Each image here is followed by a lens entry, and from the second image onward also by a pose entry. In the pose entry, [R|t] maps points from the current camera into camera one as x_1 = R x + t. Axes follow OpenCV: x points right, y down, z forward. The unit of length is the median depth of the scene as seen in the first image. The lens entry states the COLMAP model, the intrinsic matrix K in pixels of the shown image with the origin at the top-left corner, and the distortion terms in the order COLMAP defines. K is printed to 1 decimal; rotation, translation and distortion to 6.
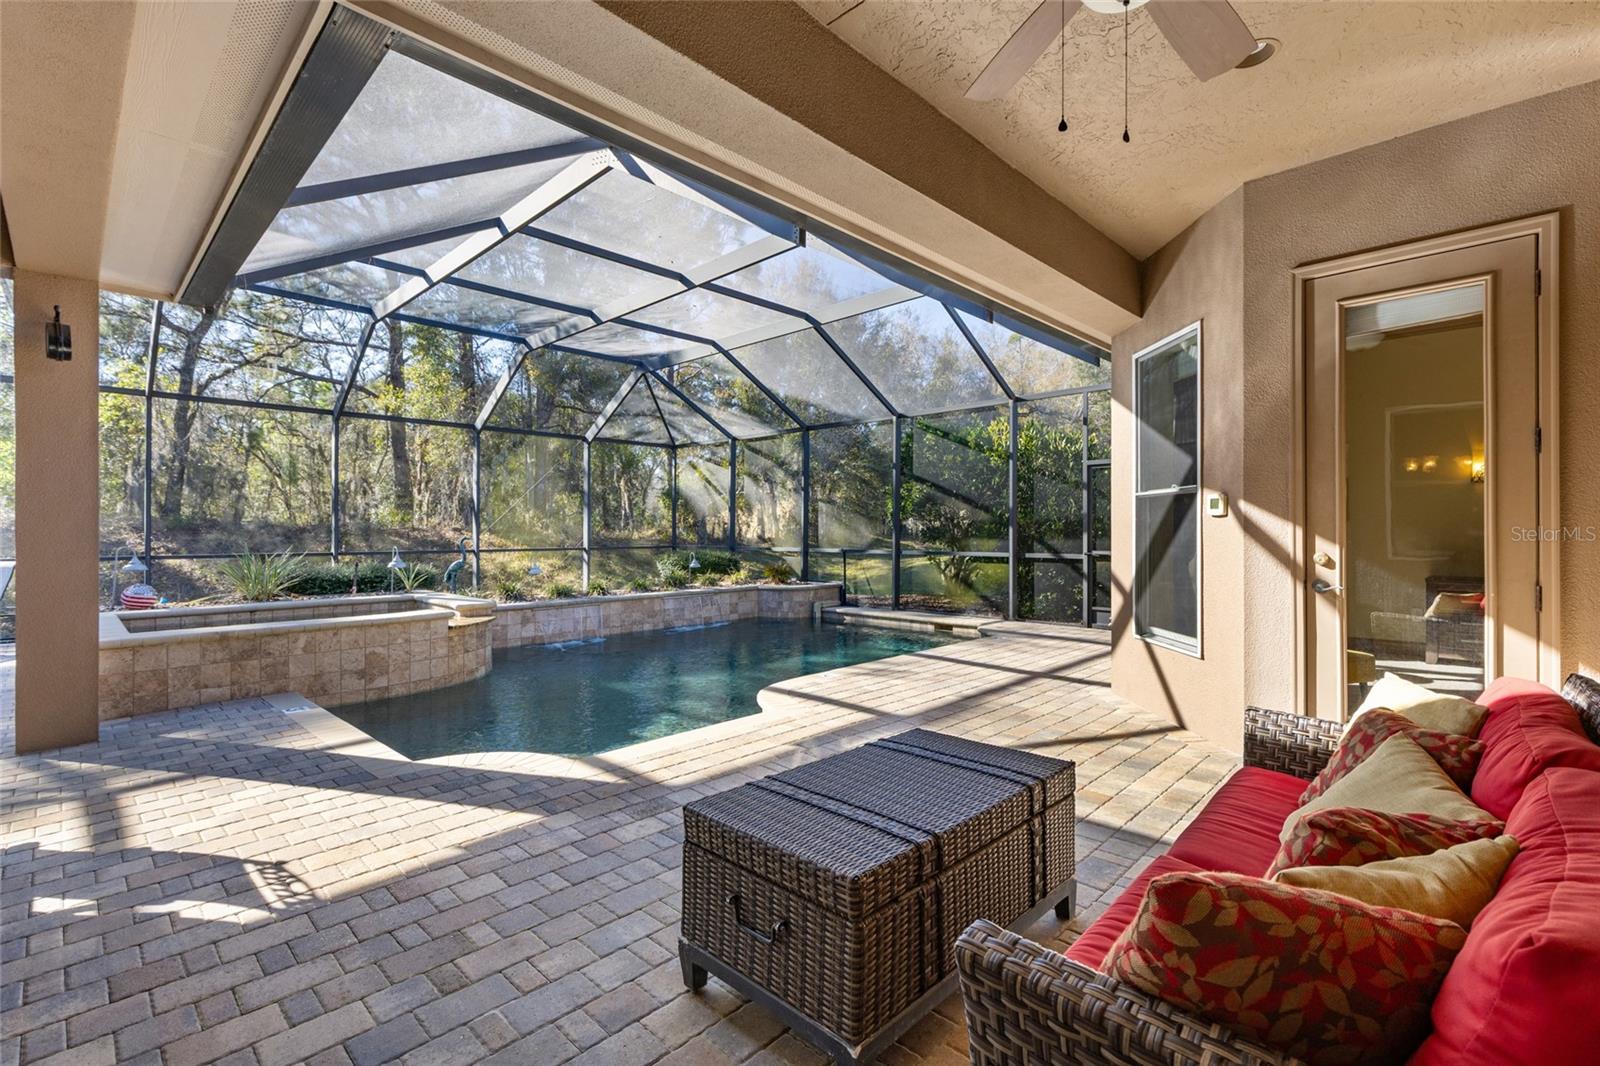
lens RADIAL K [[712.7, 0, 807.5], [0, 712.7, 533.0], [0, 0, 1]] dist [0.000082, -0.000399]
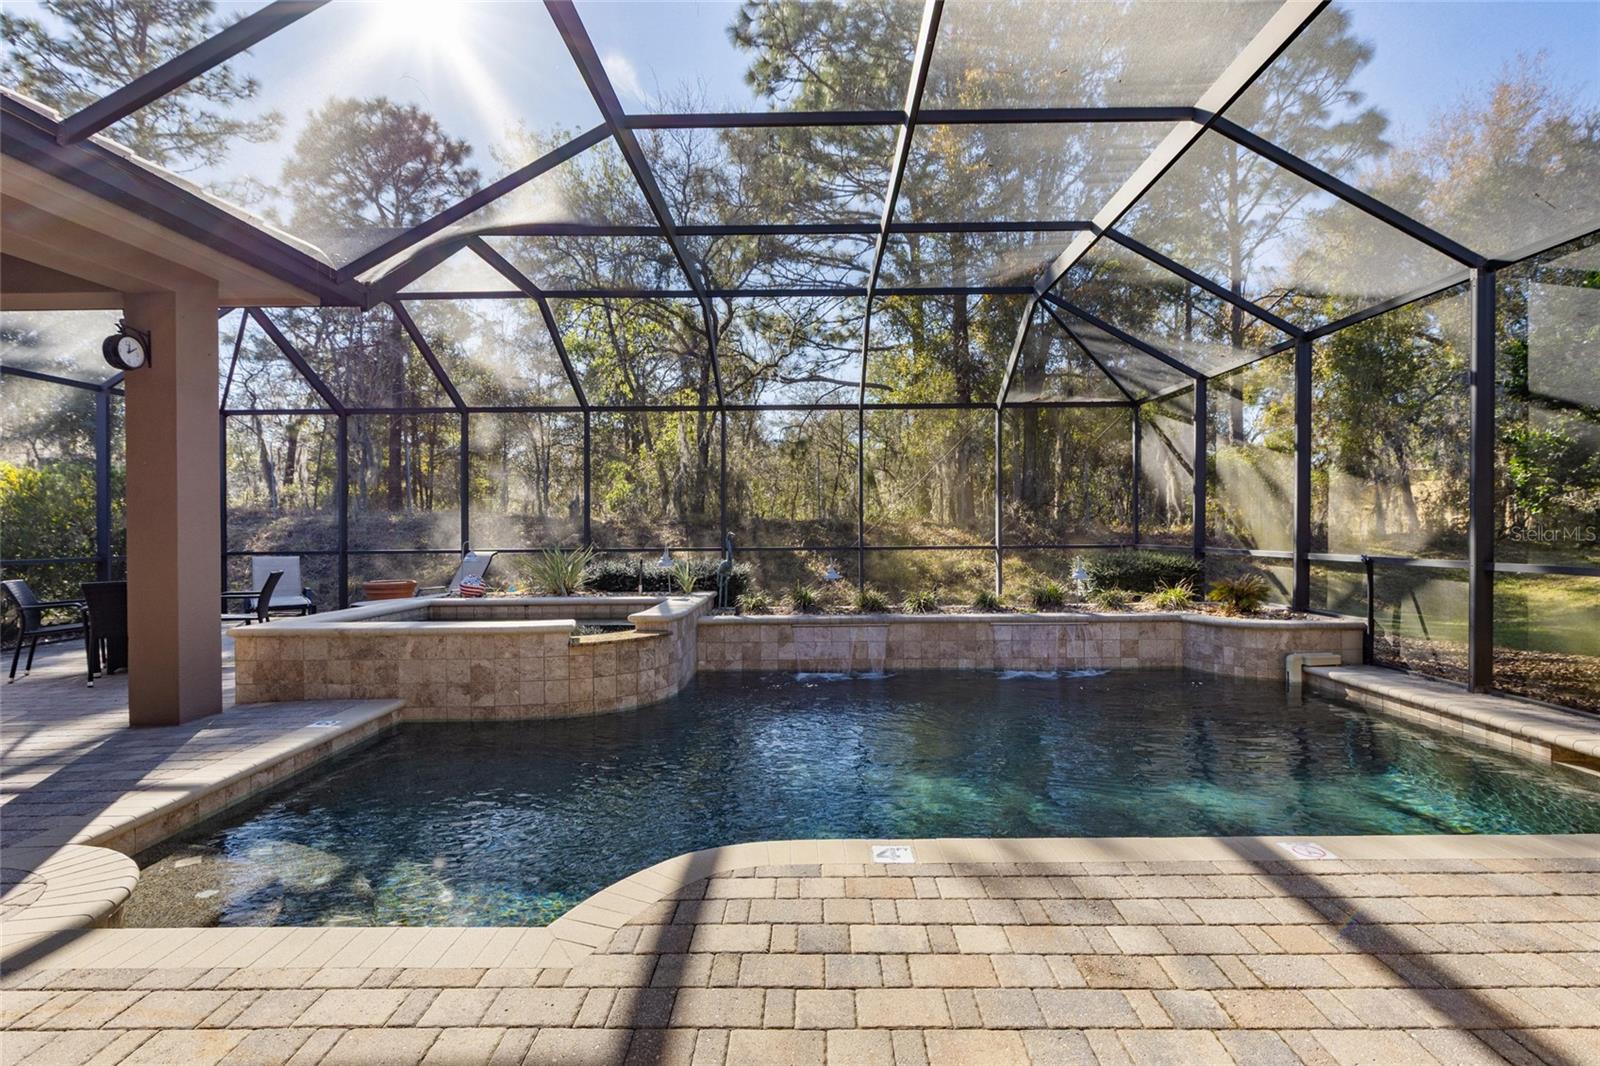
lens RADIAL K [[753.9, 0, 812.1], [0, 753.9, 530.4], [0, 0, 1]] dist [0.000490, 0.000663]
pose [[0.689756, -0.001125, -0.724041, 0.200478], [0.003426, 0.999993, 0.001710, 0.001702], [0.724033, -0.003660, 0.689755, 0.394478]]
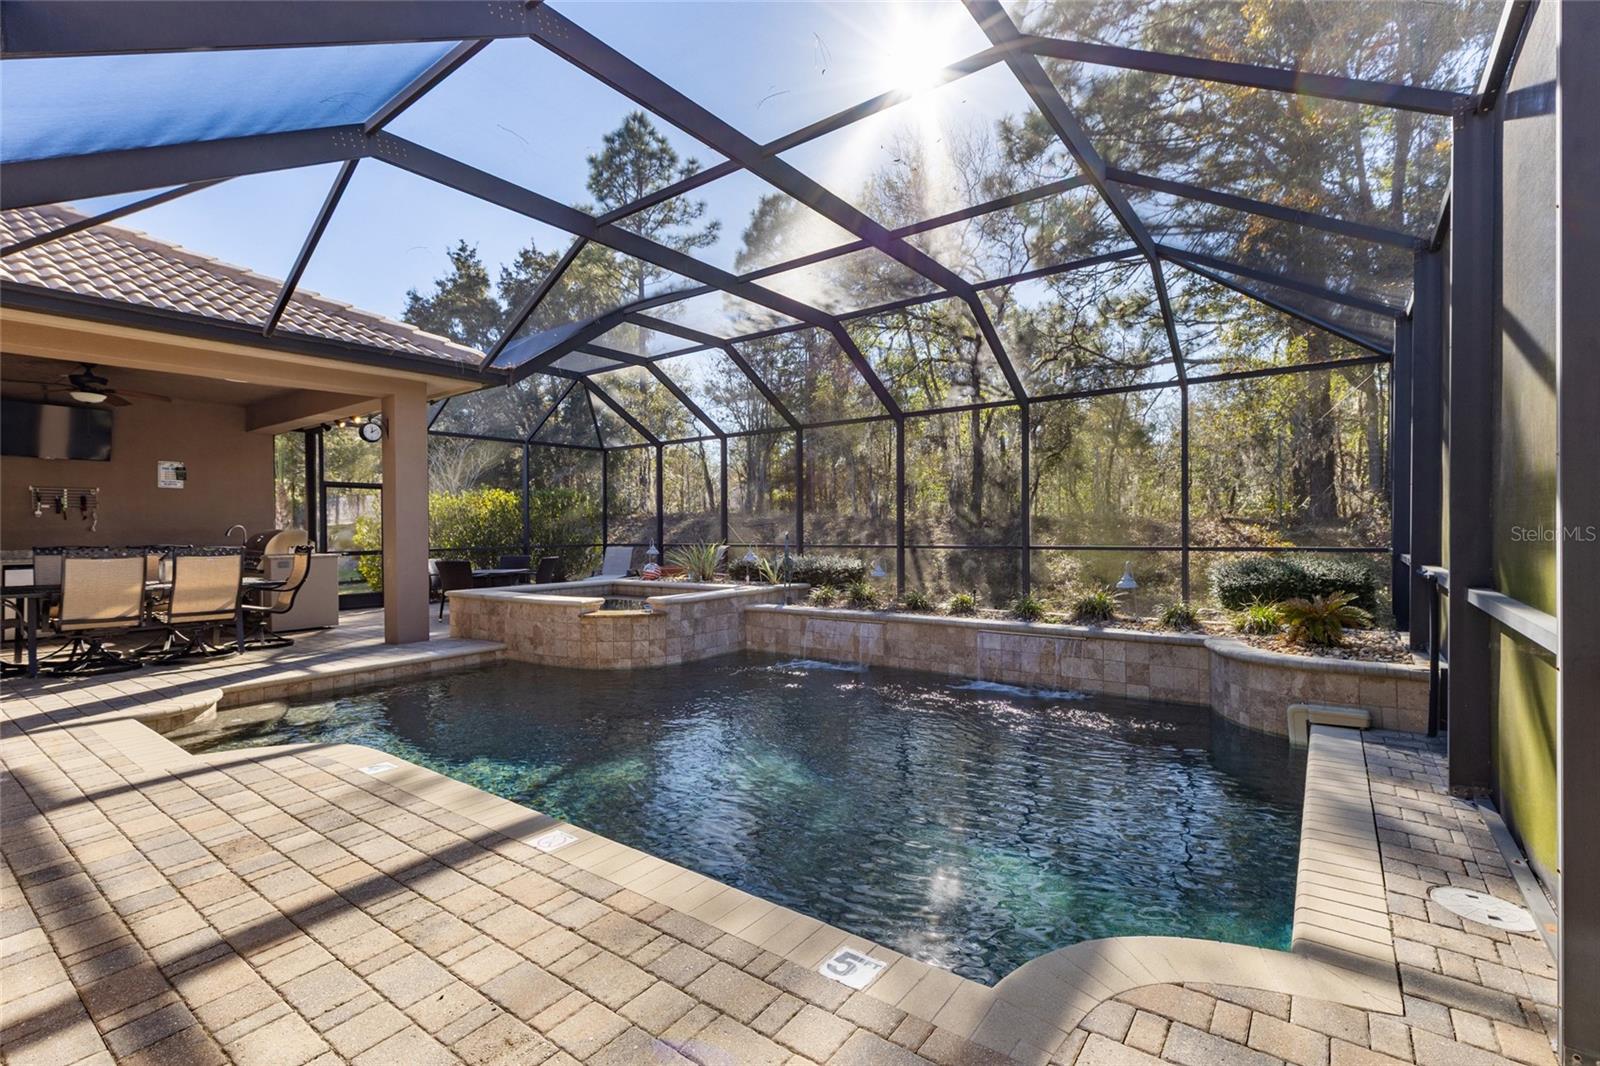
lens RADIAL K [[712.7, 0, 814.4], [0, 712.7, 532.8], [0, 0, 1]] dist [0.000082, -0.000399]
pose [[0.141311, 0.007925, -0.989933, 0.415683], [0.005134, 0.999949, 0.008738, -0.002053], [0.989952, -0.006317, 0.141263, 0.780151]]
